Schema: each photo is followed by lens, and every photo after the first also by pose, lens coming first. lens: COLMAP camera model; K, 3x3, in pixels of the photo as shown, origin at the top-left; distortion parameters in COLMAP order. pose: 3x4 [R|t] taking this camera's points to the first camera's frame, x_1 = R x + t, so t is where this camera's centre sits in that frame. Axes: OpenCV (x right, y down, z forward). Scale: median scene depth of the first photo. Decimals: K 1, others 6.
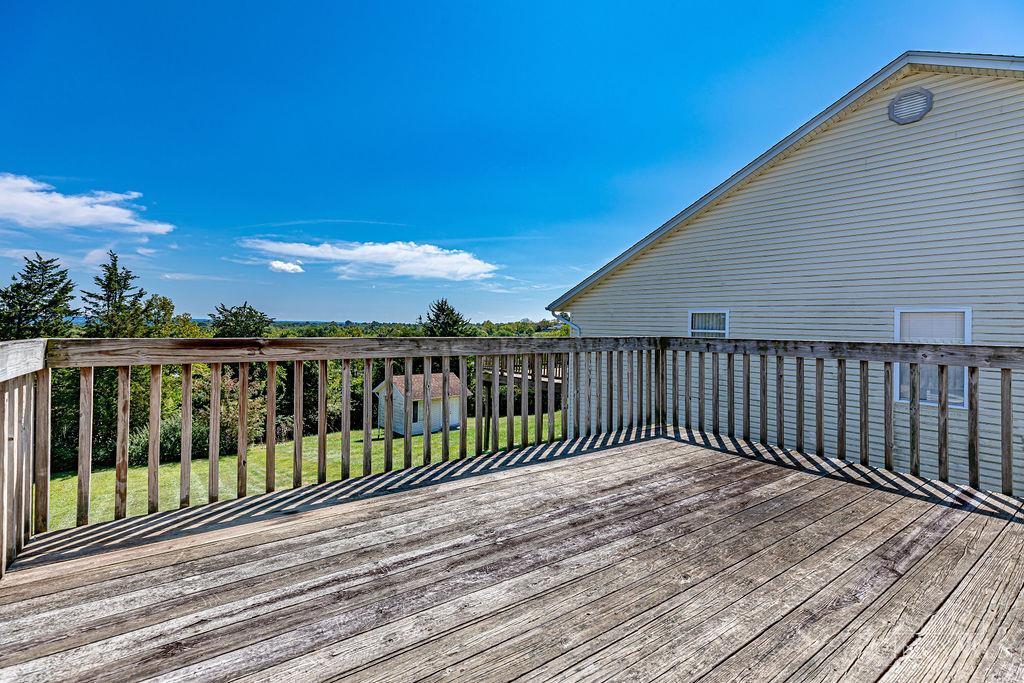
lens RADIAL K [[465.2, 0, 513.0], [0, 465.2, 349.4], [0, 0, 1]] dist [0.002643, -0.000099]
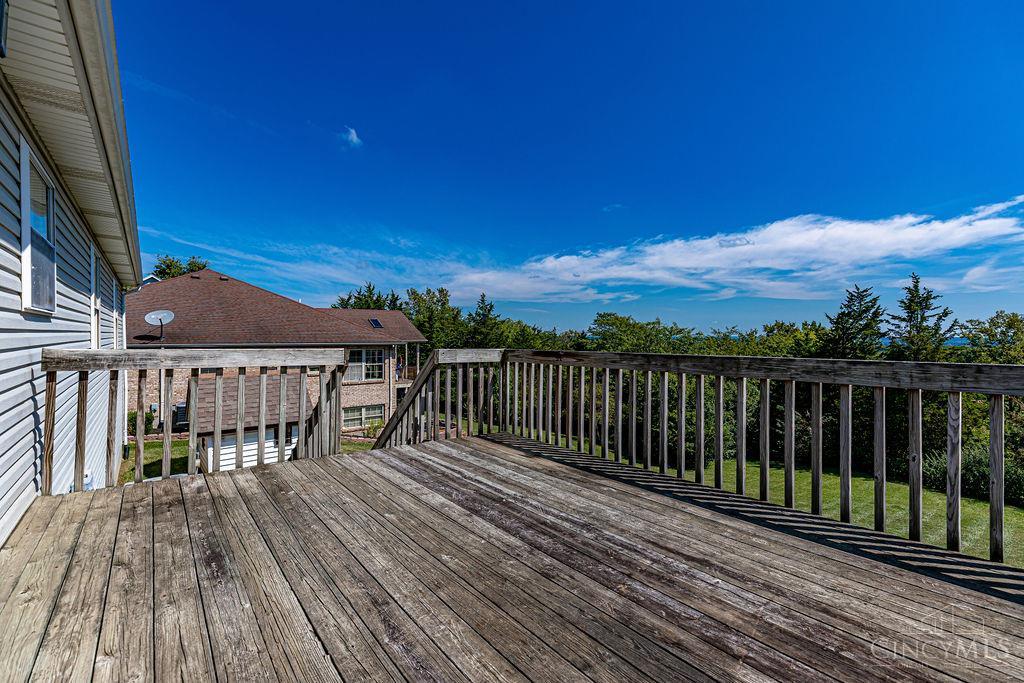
lens RADIAL K [[463.2, 0, 512.0], [0, 463.2, 341.5], [0, 0, 1]] dist [0.000998, 0.000072]
pose [[0.039874, -0.009218, -0.999162, 1.027117], [-0.052985, 0.998531, -0.011327, -0.025909], [0.997799, 0.053392, 0.039327, 0.727085]]
